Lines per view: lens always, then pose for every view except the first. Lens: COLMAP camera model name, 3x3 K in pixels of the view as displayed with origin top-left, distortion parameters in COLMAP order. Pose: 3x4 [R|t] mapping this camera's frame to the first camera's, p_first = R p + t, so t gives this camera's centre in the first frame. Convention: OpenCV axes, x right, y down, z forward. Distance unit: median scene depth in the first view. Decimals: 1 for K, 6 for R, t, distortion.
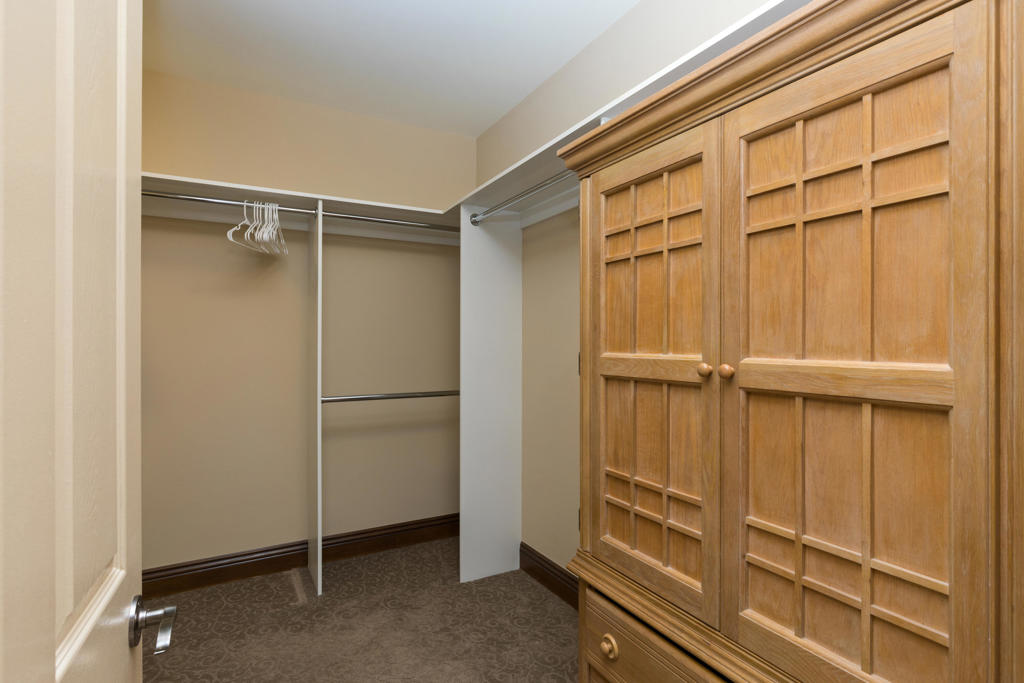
lens RADIAL K [[491.8, 0, 511.7], [0, 491.8, 347.4], [0, 0, 1]] dist [-0.002632, -0.000694]
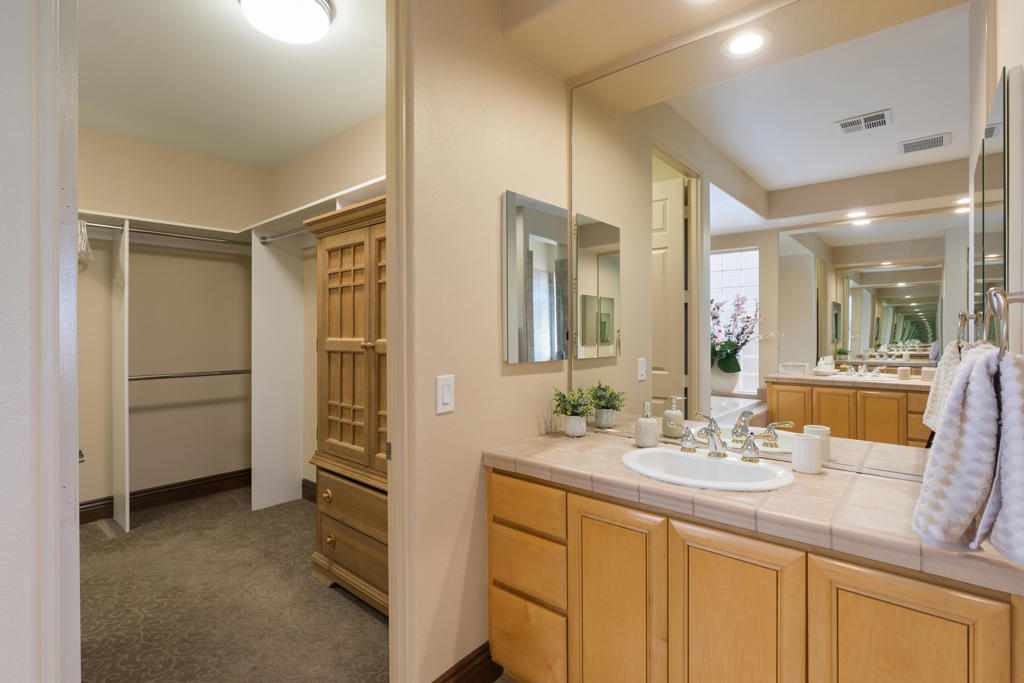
lens RADIAL K [[491.8, 0, 513.6], [0, 491.8, 340.4], [0, 0, 1]] dist [-0.002632, -0.000694]
pose [[0.943234, -0.002052, 0.332123, 0.132235], [0.001014, 0.999994, 0.003299, 0.007518], [-0.332128, -0.002775, 0.943230, -0.536136]]
